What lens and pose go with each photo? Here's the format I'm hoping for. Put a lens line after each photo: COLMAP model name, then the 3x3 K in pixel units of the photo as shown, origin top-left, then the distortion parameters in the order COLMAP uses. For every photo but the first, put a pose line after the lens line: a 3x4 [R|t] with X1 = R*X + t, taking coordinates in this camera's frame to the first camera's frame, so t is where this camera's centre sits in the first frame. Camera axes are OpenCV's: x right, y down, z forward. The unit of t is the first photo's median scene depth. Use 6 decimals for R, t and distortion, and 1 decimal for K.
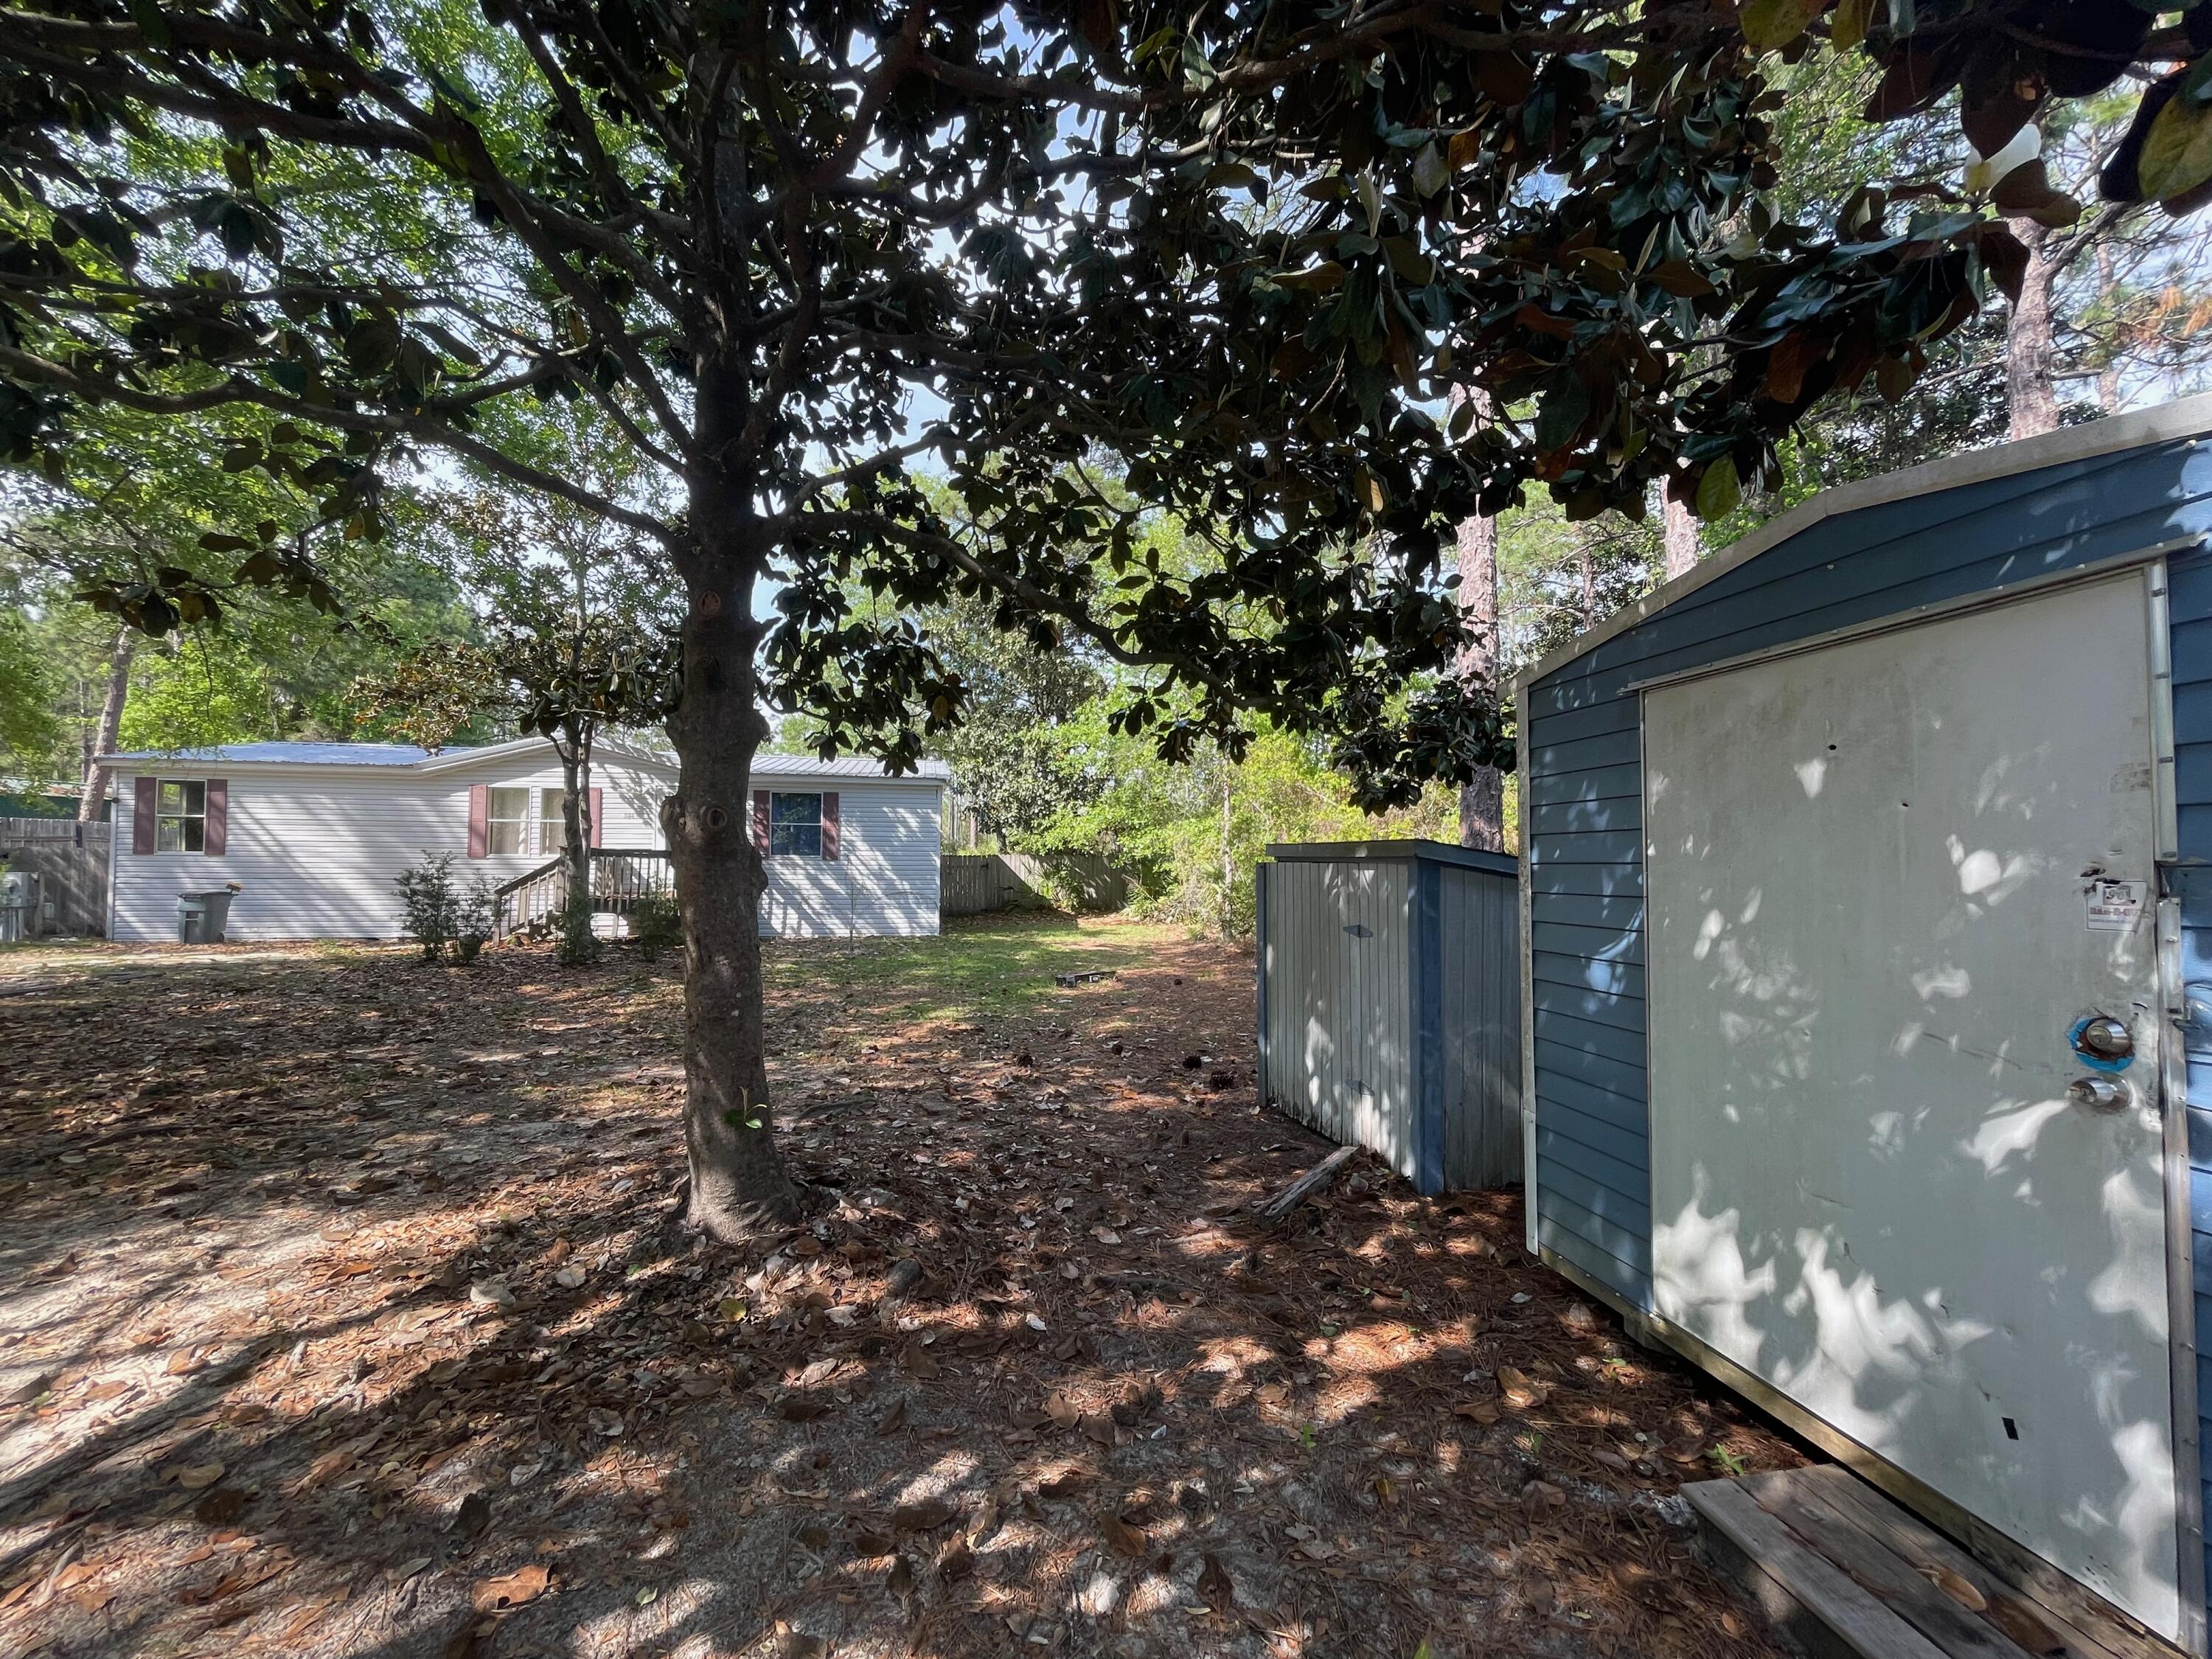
lens RADIAL K [[891.9, 0, 1094.3], [0, 891.9, 831.2], [0, 0, 1]] dist [-0.002831, 0.000772]
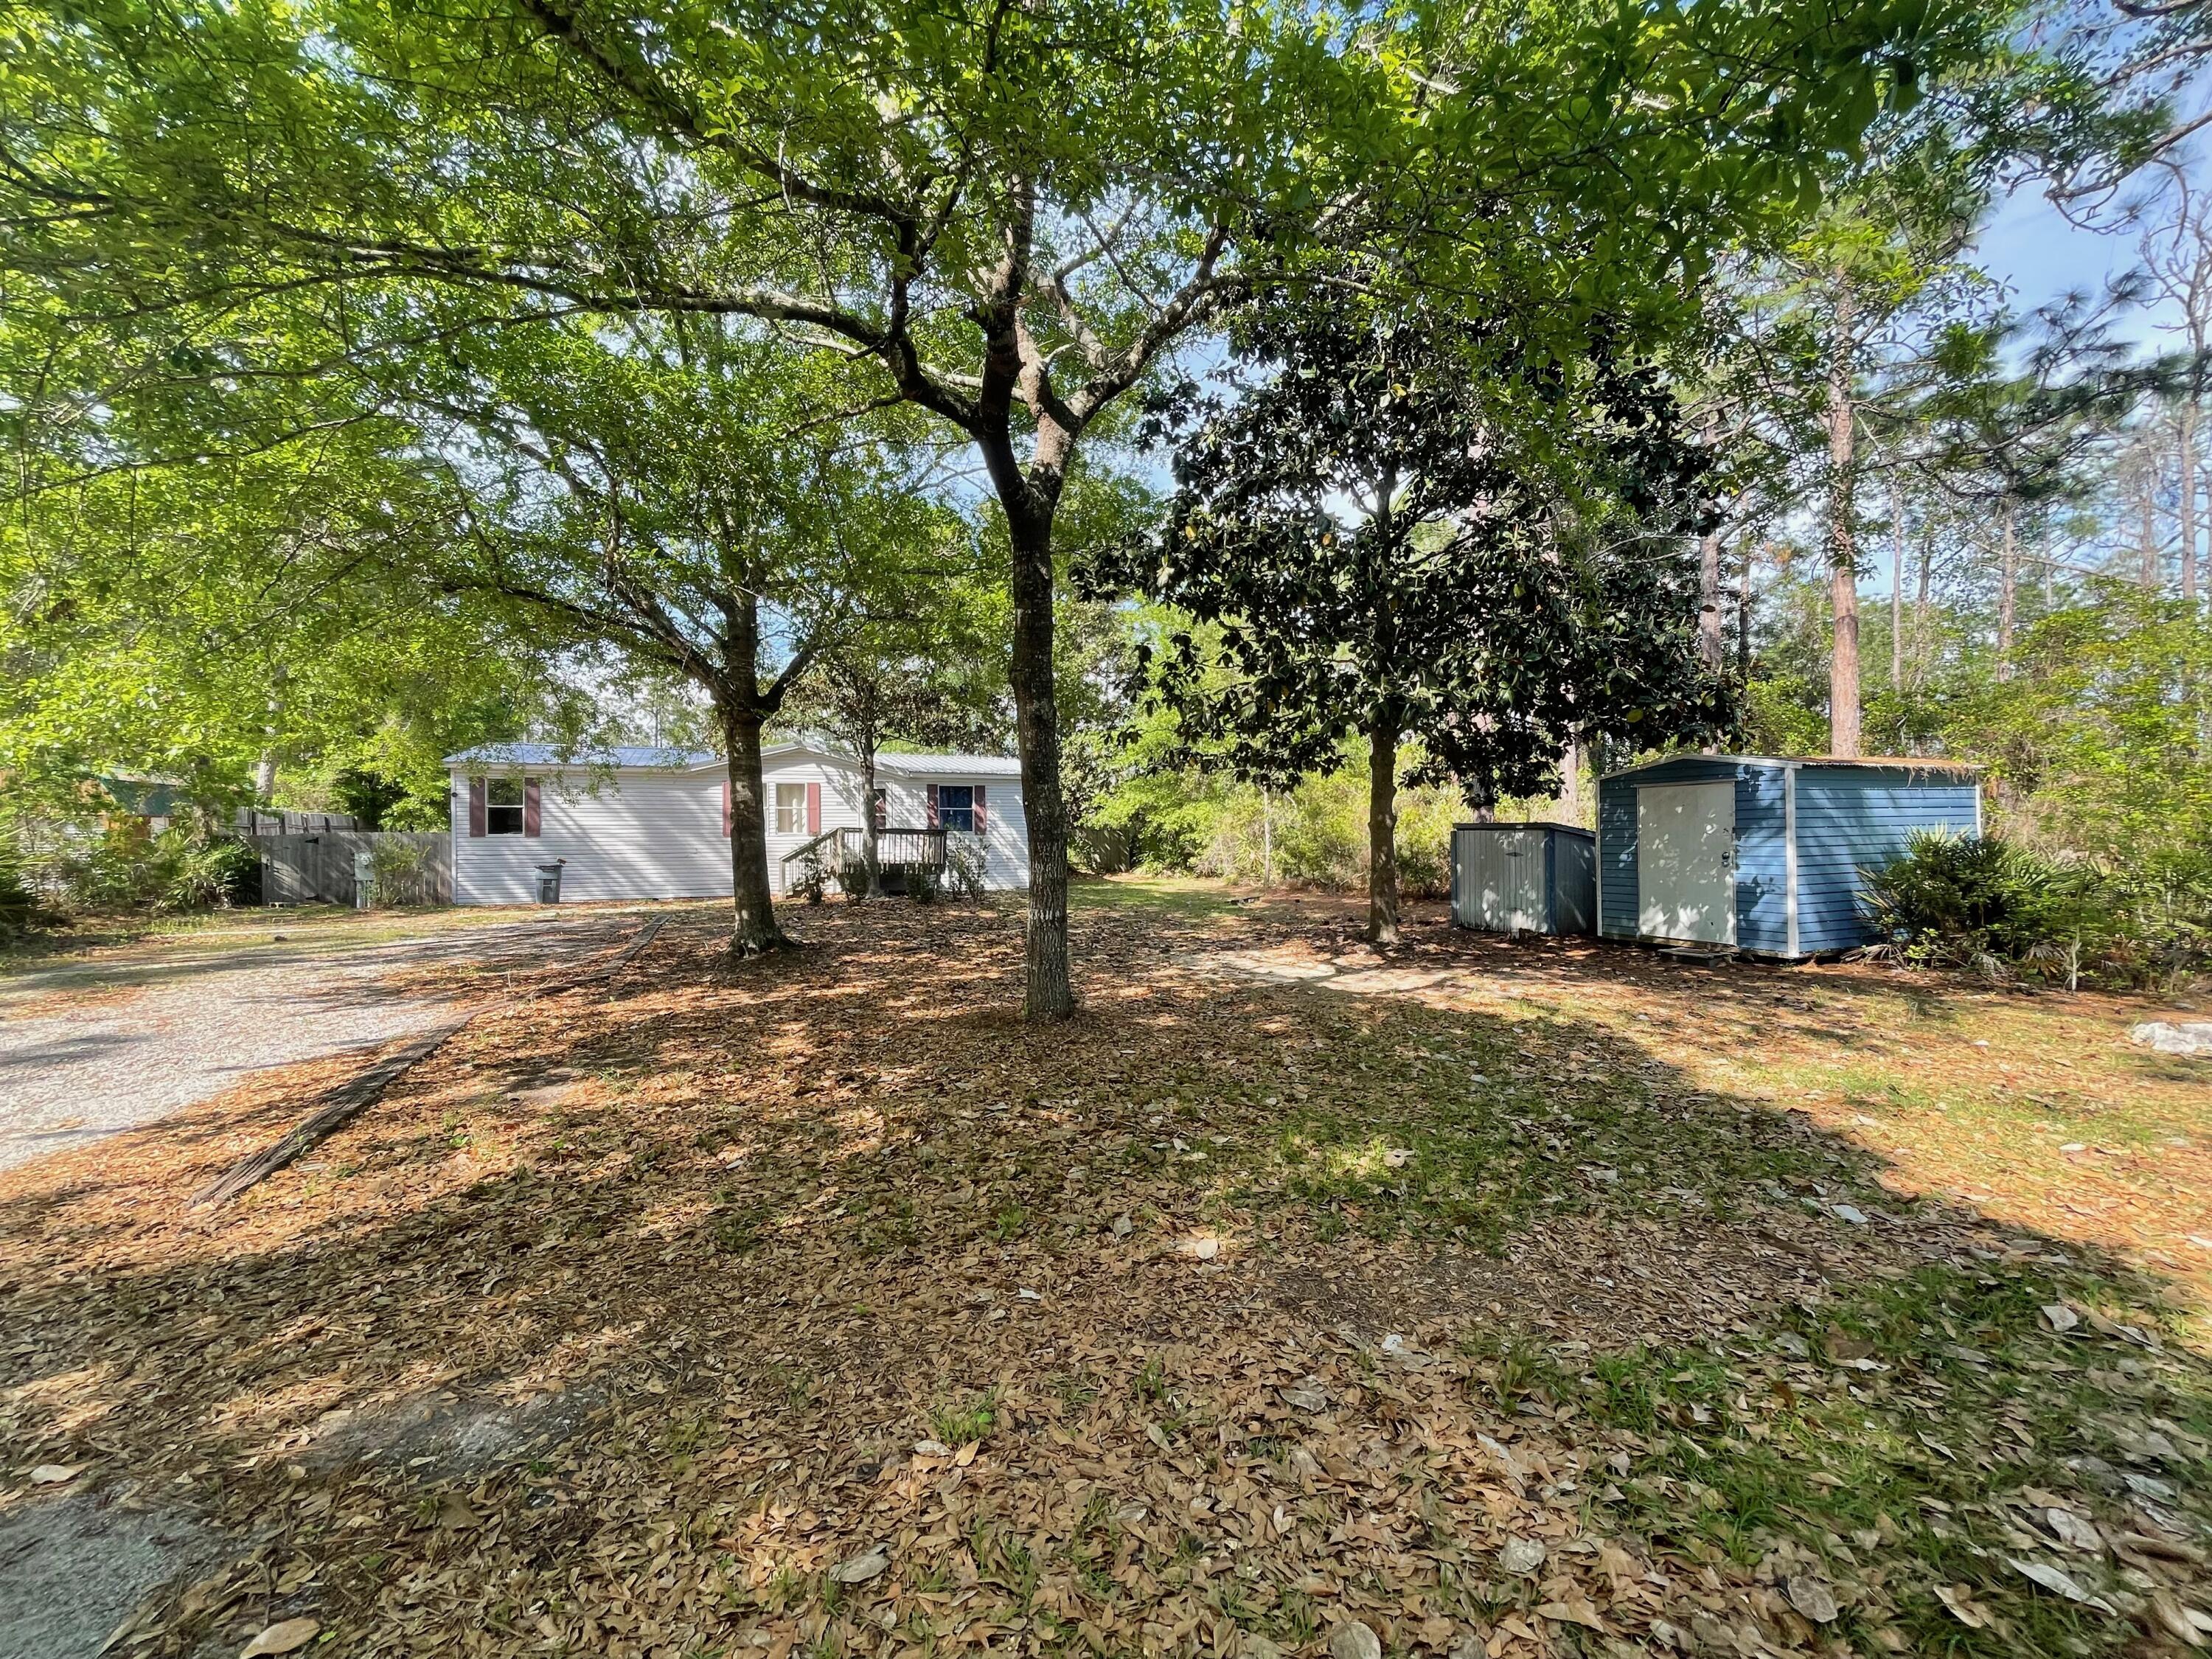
lens RADIAL K [[891.9, 0, 1094.3], [0, 891.9, 831.2], [0, 0, 1]] dist [-0.002831, 0.000772]
pose [[0.977508, -0.012353, 0.210535, -1.342339], [0.005958, 0.999502, 0.030986, -0.047049], [-0.210813, -0.029035, 0.977095, -1.238663]]
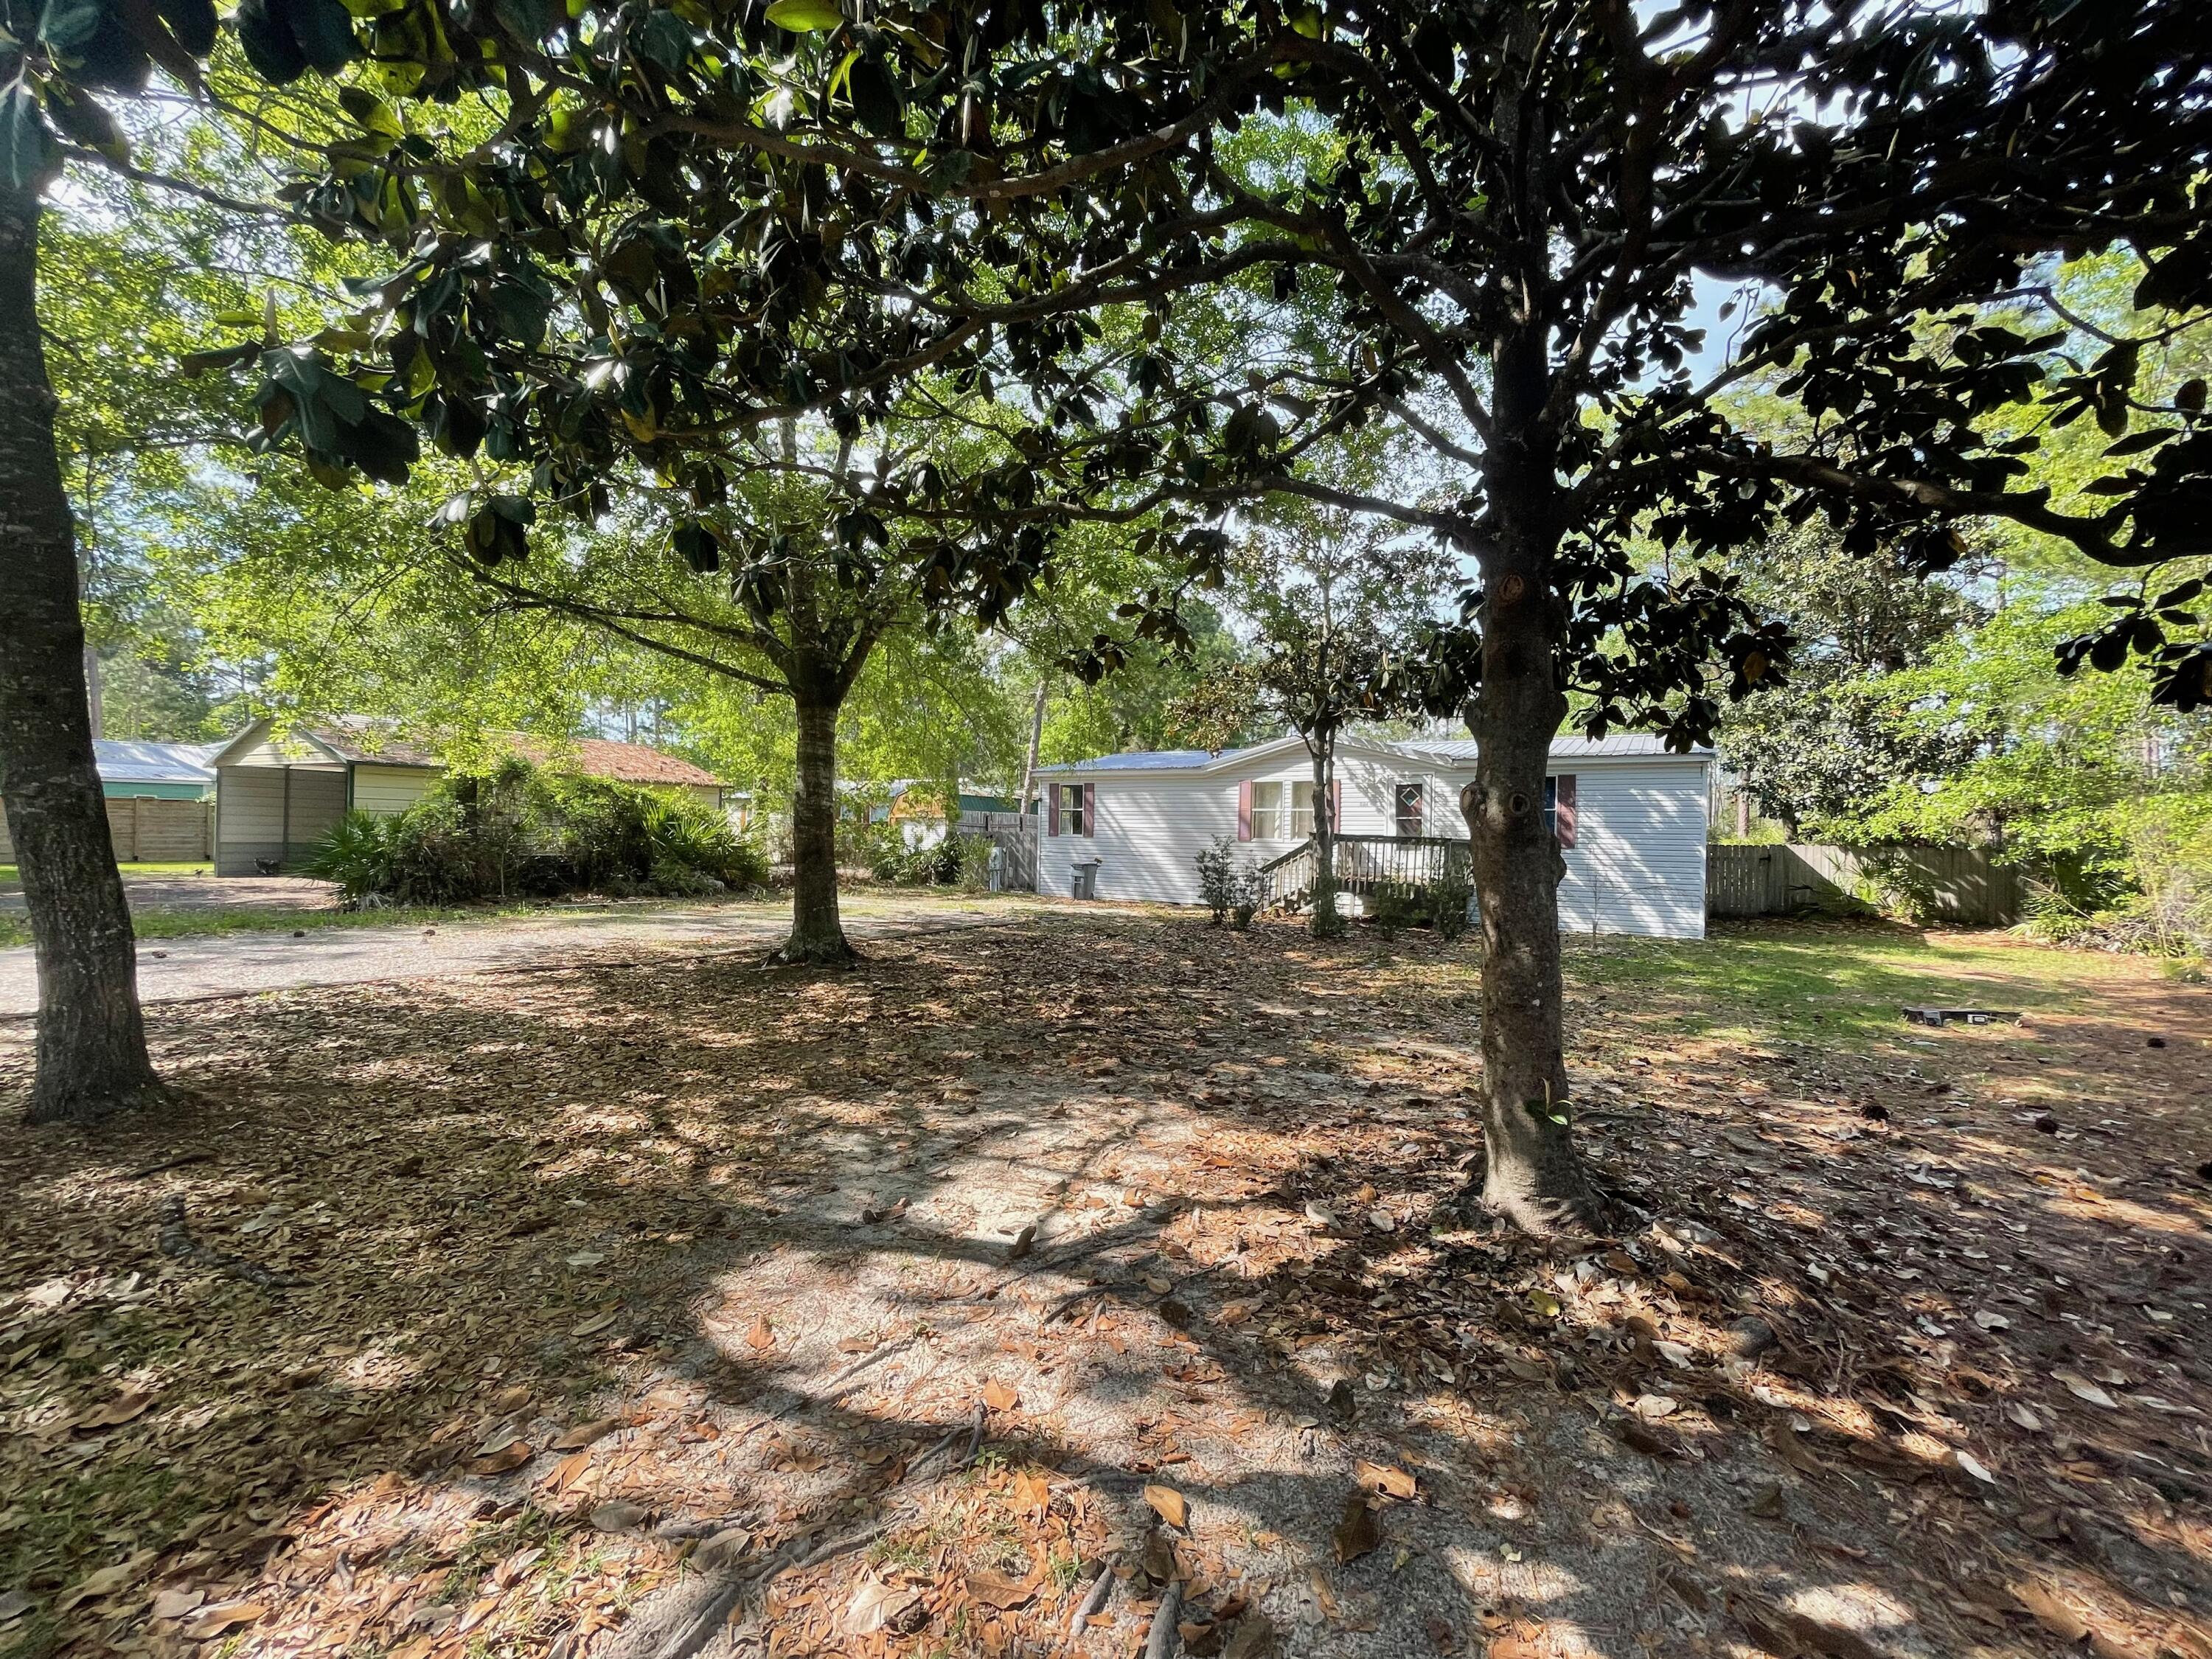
lens RADIAL K [[891.9, 0, 1094.3], [0, 891.9, 831.2], [0, 0, 1]] dist [-0.002831, 0.000772]
pose [[0.725370, 0.003699, -0.688349, -0.047882], [0.006804, 0.999898, 0.012542, -0.000048], [0.688325, -0.013781, 0.725271, -0.025310]]
